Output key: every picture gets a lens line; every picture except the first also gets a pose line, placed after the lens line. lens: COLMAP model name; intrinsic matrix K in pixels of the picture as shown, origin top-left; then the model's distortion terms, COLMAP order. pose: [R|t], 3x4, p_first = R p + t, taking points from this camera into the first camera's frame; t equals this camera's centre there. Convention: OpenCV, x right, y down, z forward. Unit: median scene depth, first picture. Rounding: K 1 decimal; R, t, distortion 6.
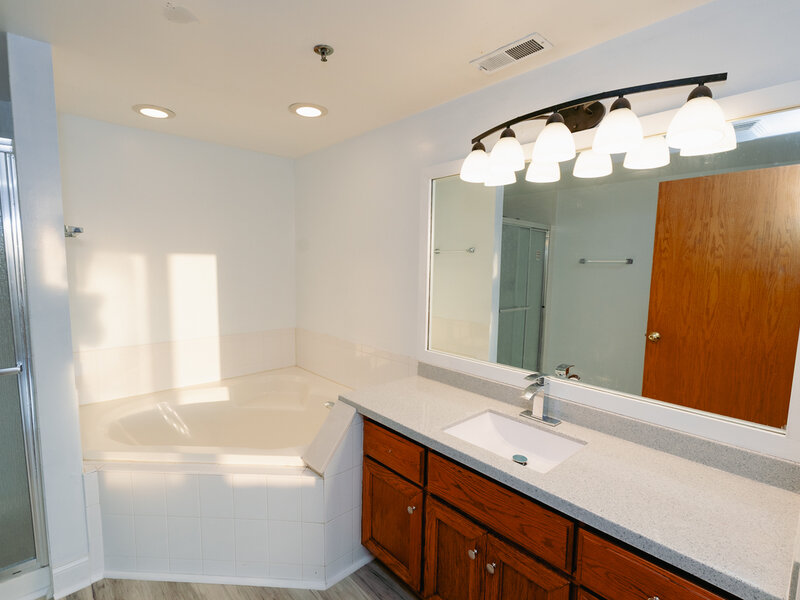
lens RADIAL K [[396.7, 0, 398.0], [0, 396.7, 305.0], [0, 0, 1]] dist [0.001060, 0.001161]
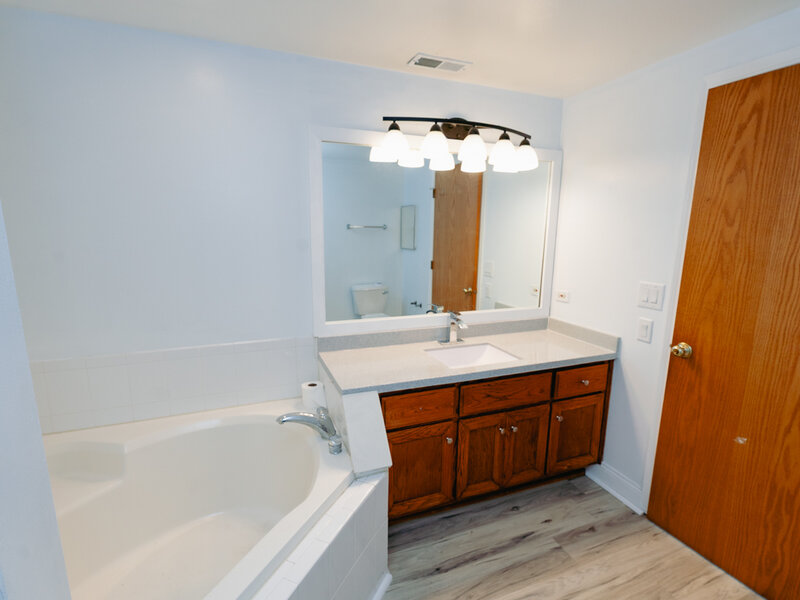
lens RADIAL K [[396.7, 0, 398.0], [0, 396.7, 305.0], [0, 0, 1]] dist [0.001060, 0.001161]
pose [[0.358060, -0.188591, 0.914454, -1.085440], [0.093709, 0.981702, 0.165768, -0.110165], [-0.928984, 0.026337, 0.369181, 0.705815]]
